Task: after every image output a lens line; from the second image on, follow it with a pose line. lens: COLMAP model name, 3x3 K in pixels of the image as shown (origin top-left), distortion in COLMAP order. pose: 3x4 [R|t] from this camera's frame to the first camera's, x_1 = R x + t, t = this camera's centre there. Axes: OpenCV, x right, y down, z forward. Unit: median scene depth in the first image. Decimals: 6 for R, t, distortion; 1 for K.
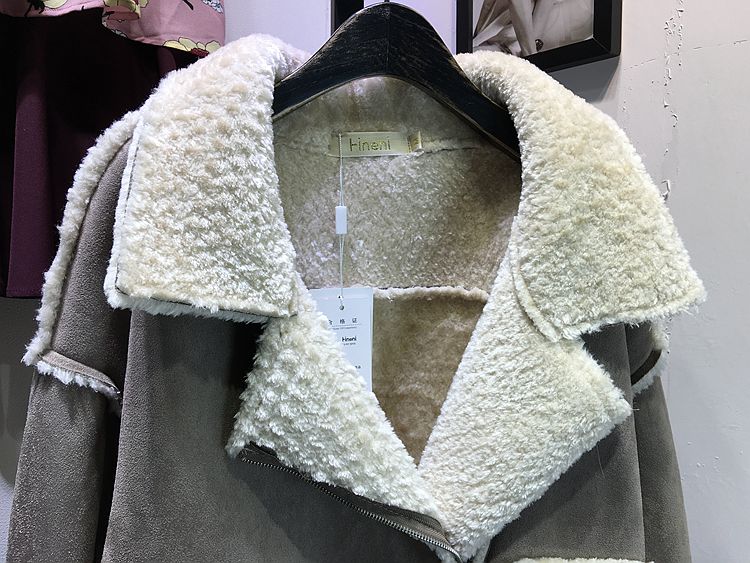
lens RADIAL K [[644.7, 0, 372.5], [0, 644.7, 277.1], [0, 0, 1]] dist [0.109090, -0.147910]
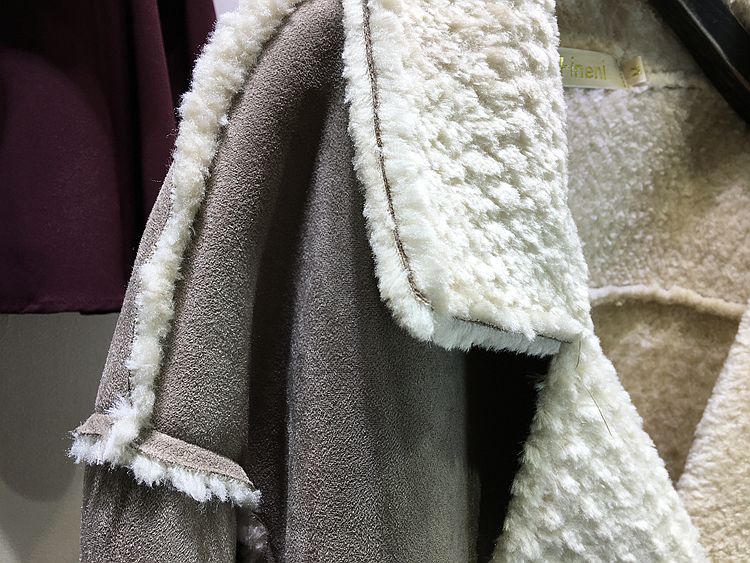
lens RADIAL K [[644.7, 0, 374.5], [0, 644.7, 279.6], [0, 0, 1]] dist [0.109090, -0.147910]
pose [[0.961007, -0.015016, 0.276117, -0.463859], [0.016167, 0.999868, -0.001893, 0.005945], [-0.276052, 0.006283, 0.961122, 0.499619]]
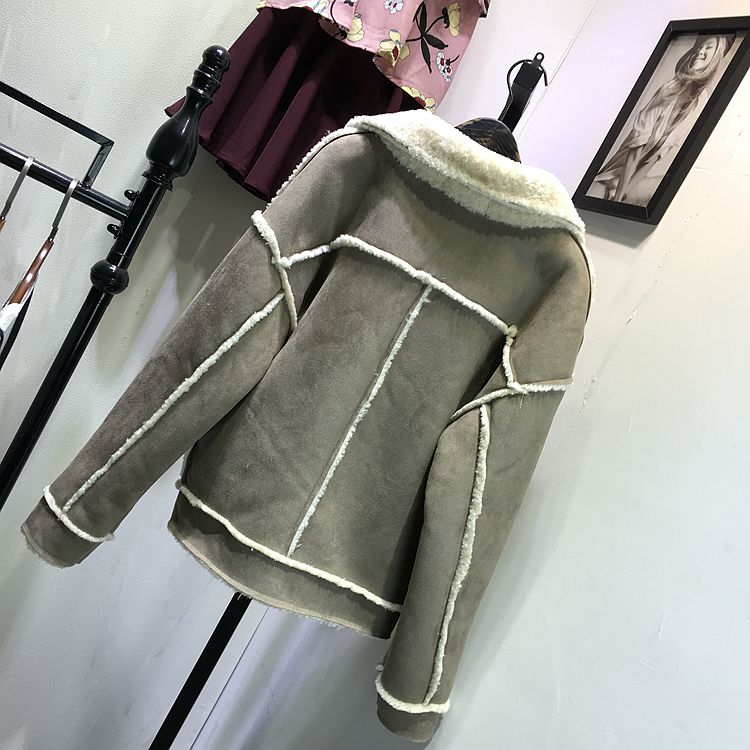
lens RADIAL K [[855.0, 0, 375.9], [0, 855.0, 373.6], [0, 0, 1]] dist [0.063776, 0.000000]
pose [[0.845549, 0.493474, -0.203790, 0.619112], [-0.496718, 0.867053, 0.038608, 0.293453], [0.195749, 0.068581, 0.978253, -1.547307]]
